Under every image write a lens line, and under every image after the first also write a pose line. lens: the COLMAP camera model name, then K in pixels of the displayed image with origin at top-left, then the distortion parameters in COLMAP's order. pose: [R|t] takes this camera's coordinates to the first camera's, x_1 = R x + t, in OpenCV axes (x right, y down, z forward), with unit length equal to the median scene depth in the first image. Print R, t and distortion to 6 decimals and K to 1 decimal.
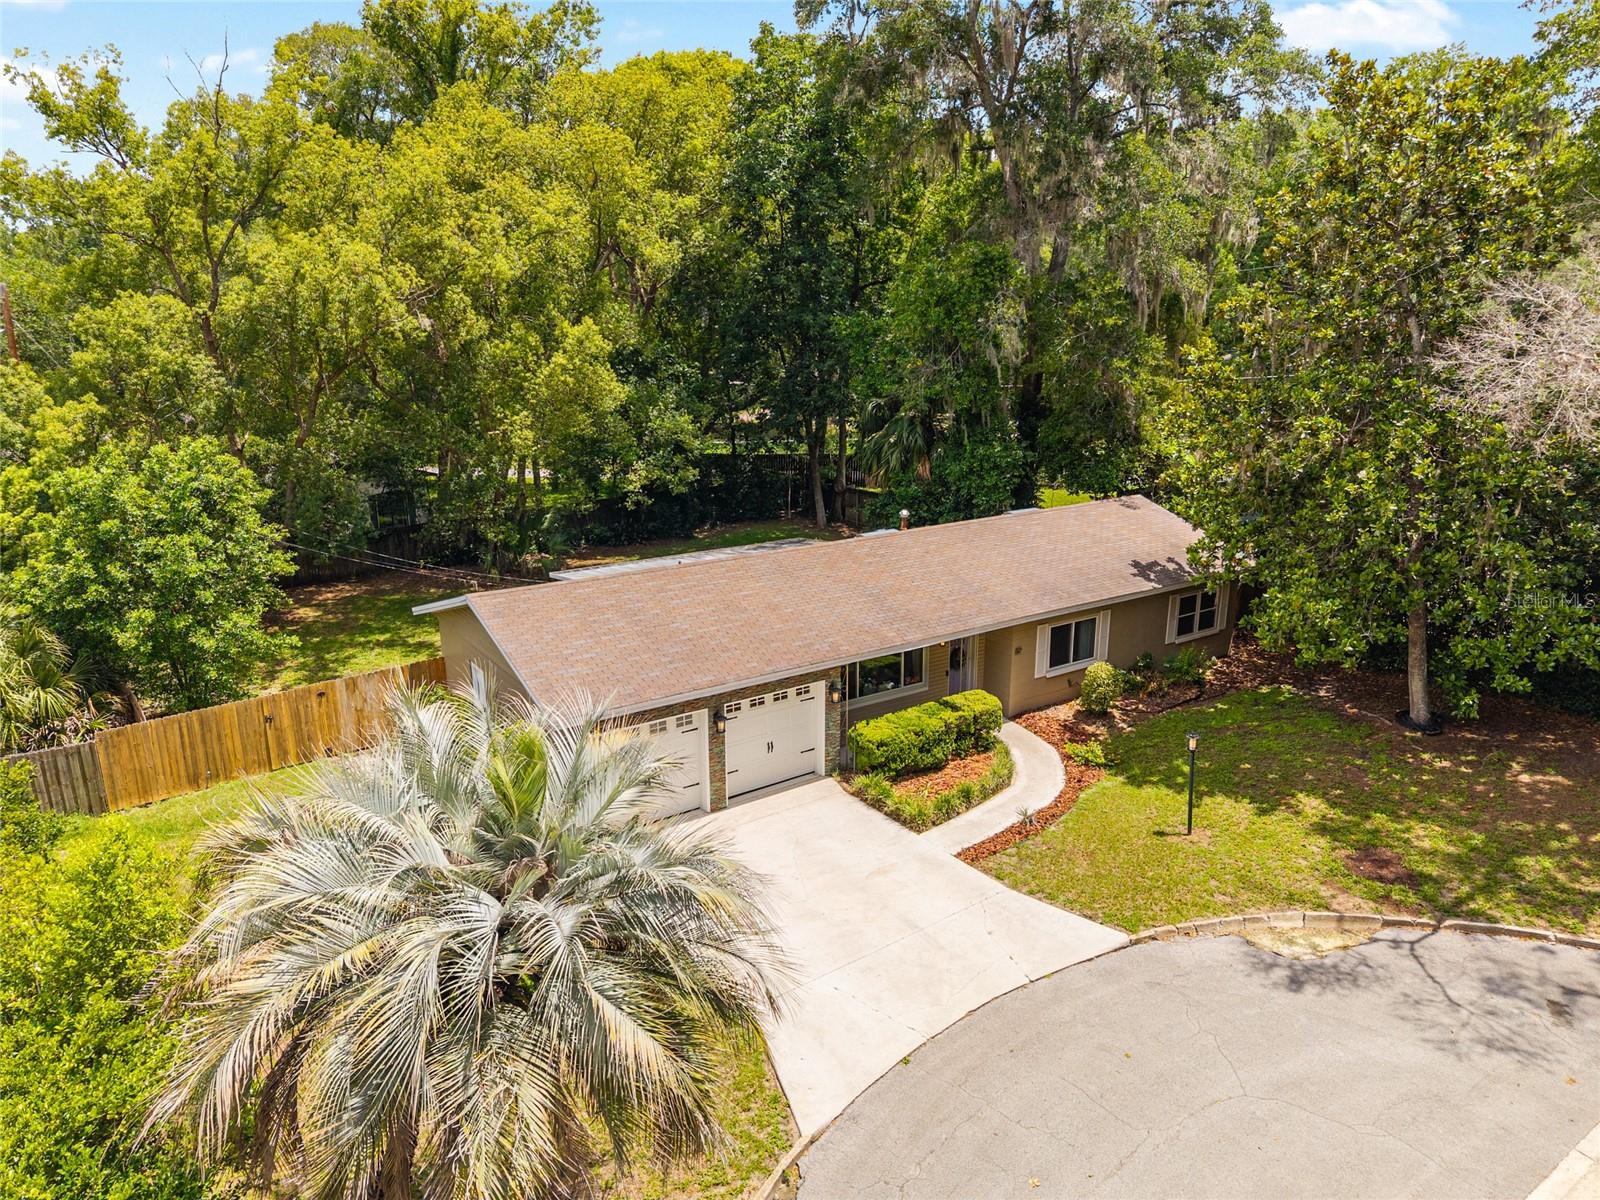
lens RADIAL K [[1070.1, 0, 804.2], [0, 1070.1, 605.3], [0, 0, 1]] dist [0.025595, -0.019524]
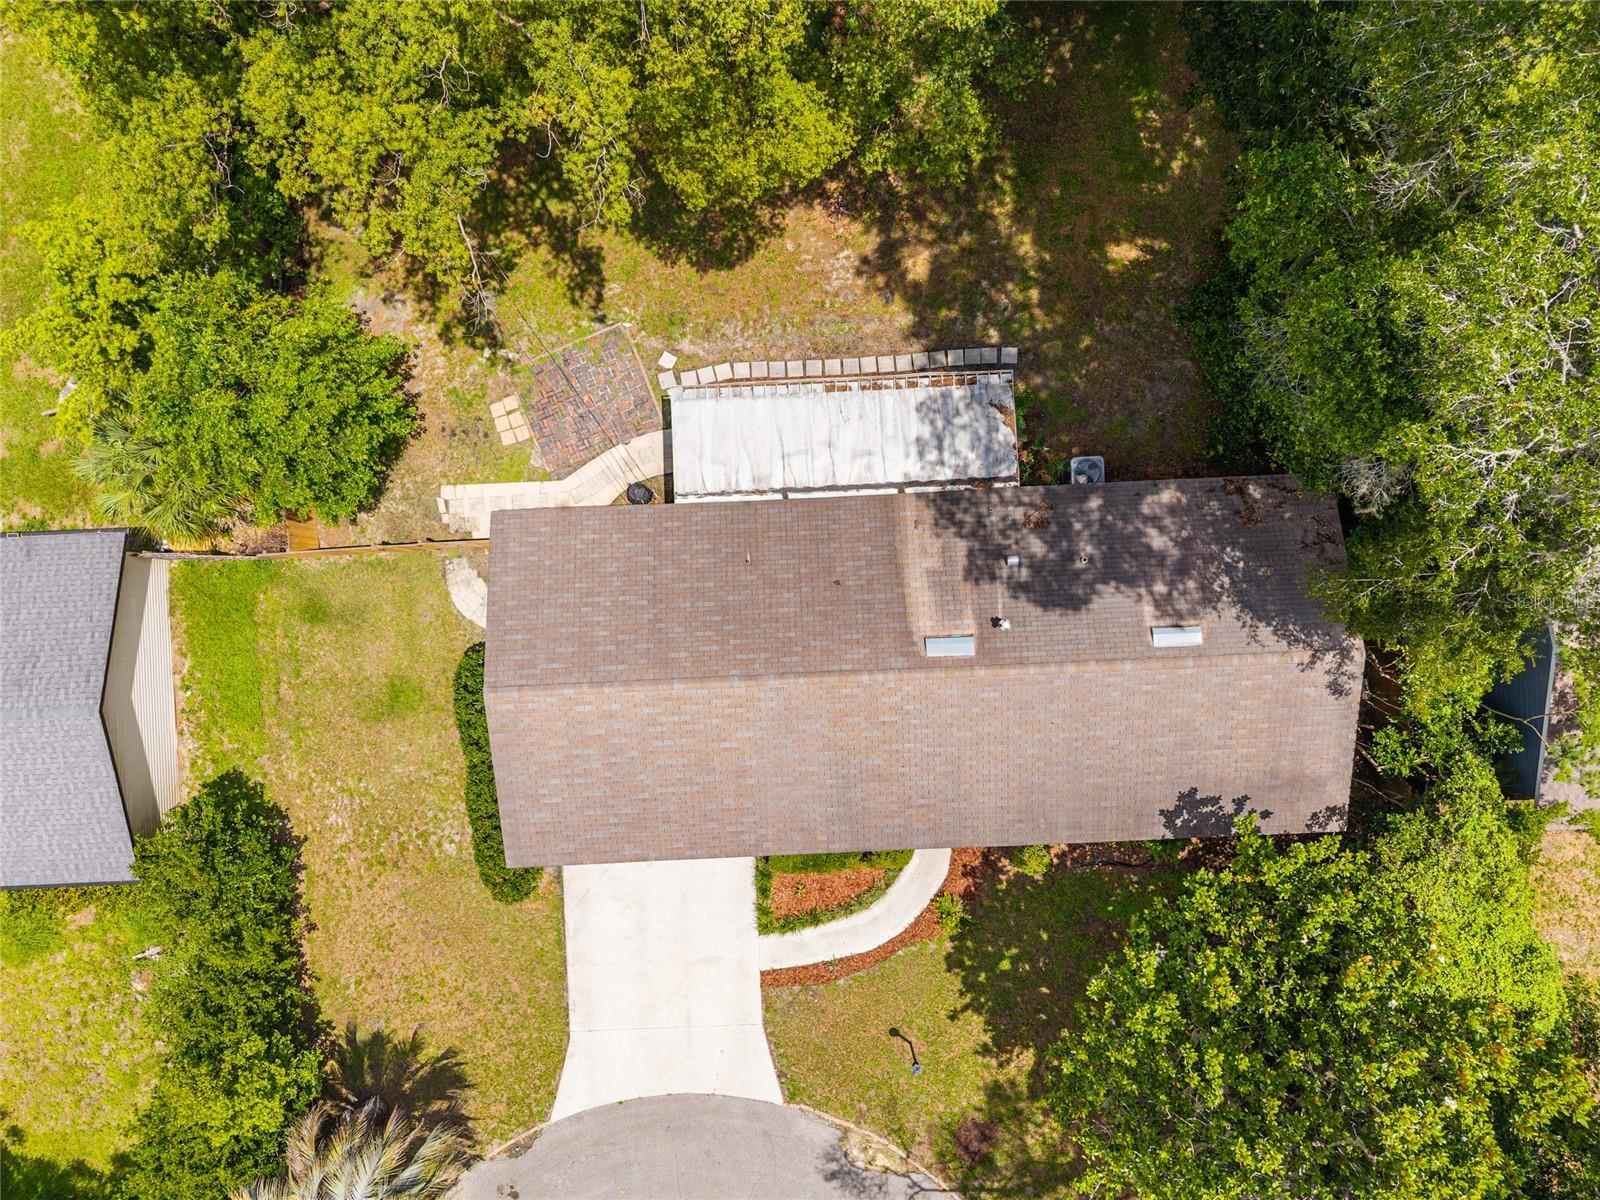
lens RADIAL K [[1070.1, 0, 810.2], [0, 1070.1, 600.8], [0, 0, 1]] dist [0.025595, -0.019524]
pose [[0.851989, 0.523539, -0.004647, -0.054845], [-0.126003, 0.213651, 0.968750, -1.133118], [0.508172, -0.824778, 0.247996, 0.929570]]
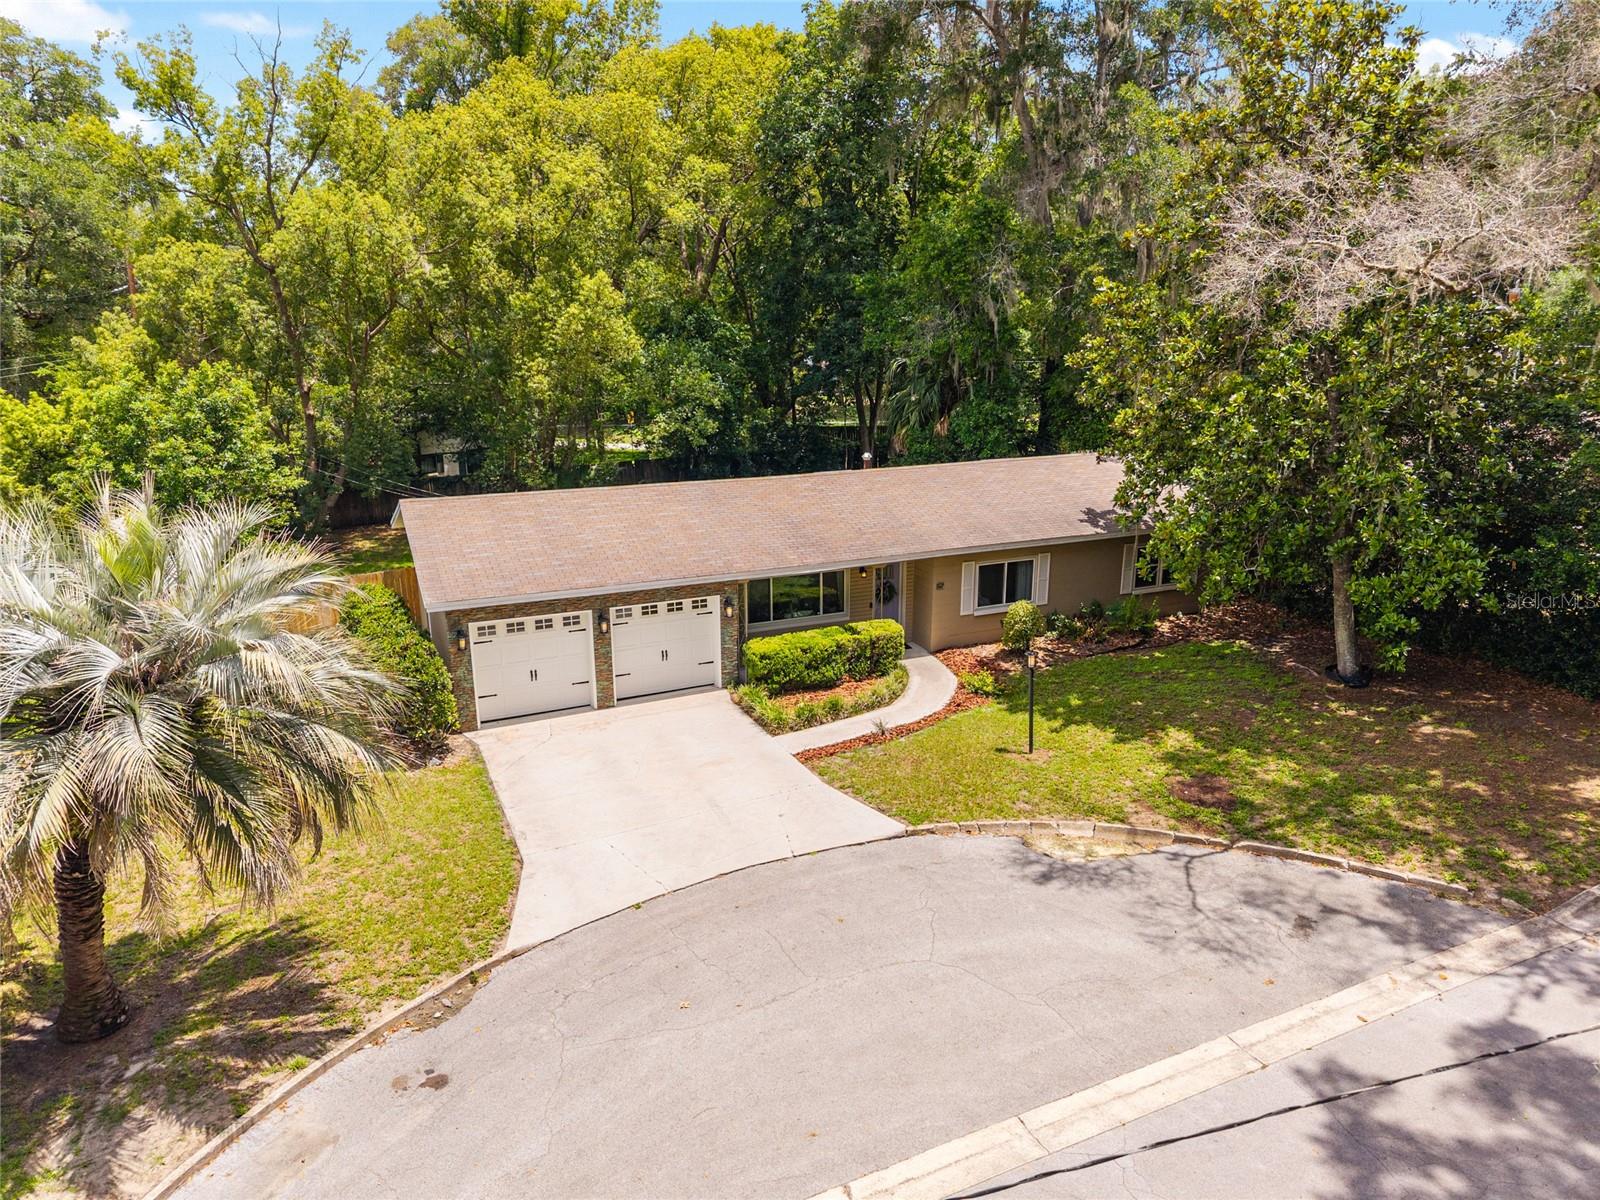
lens RADIAL K [[1070.1, 0, 804.6], [0, 1070.1, 603.3], [0, 0, 1]] dist [0.025595, -0.019524]
pose [[0.985038, 0.047307, -0.165715, 0.269790], [-0.047764, 0.998858, 0.001232, 0.071595], [0.165584, 0.006702, 0.986173, -0.020445]]
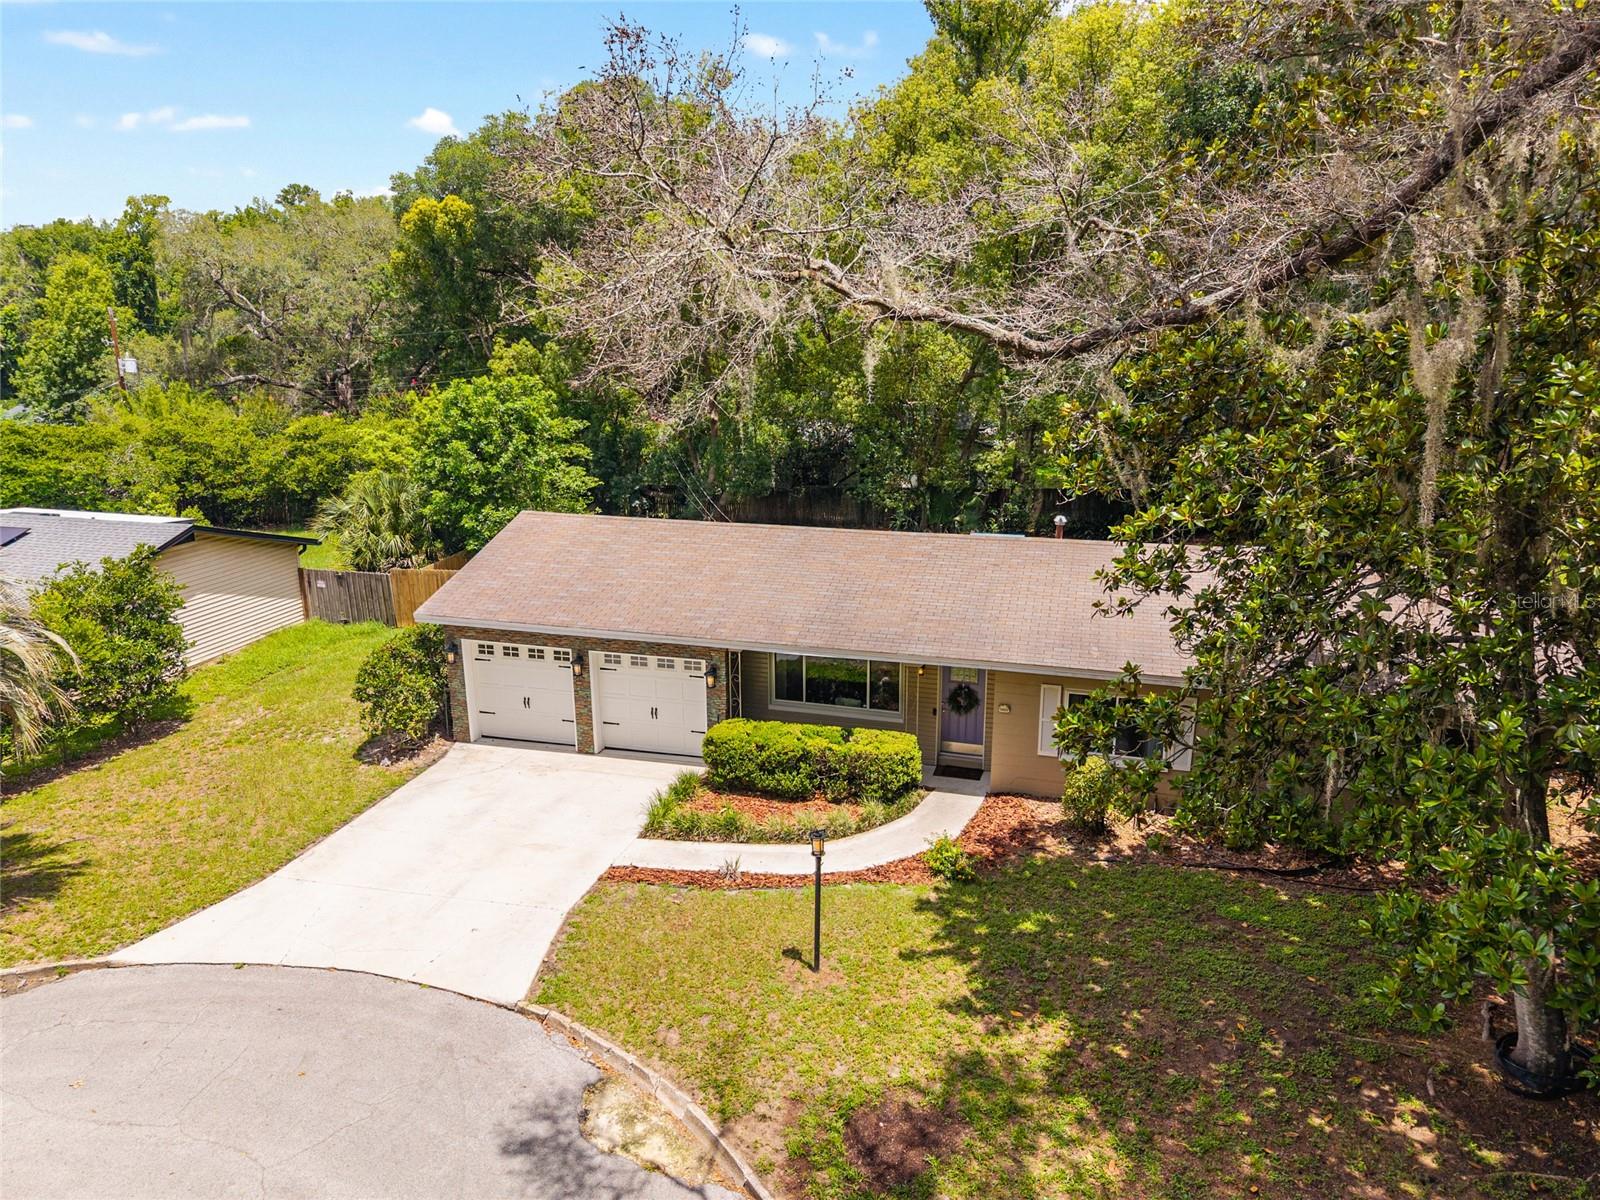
lens RADIAL K [[1070.1, 0, 796.2], [0, 1070.1, 600.0], [0, 0, 1]] dist [0.025595, -0.019524]
pose [[0.639793, 0.203553, -0.741101, 0.722949], [-0.204141, 0.974659, 0.091469, -0.078614], [0.740940, 0.092768, 0.665133, 0.430740]]
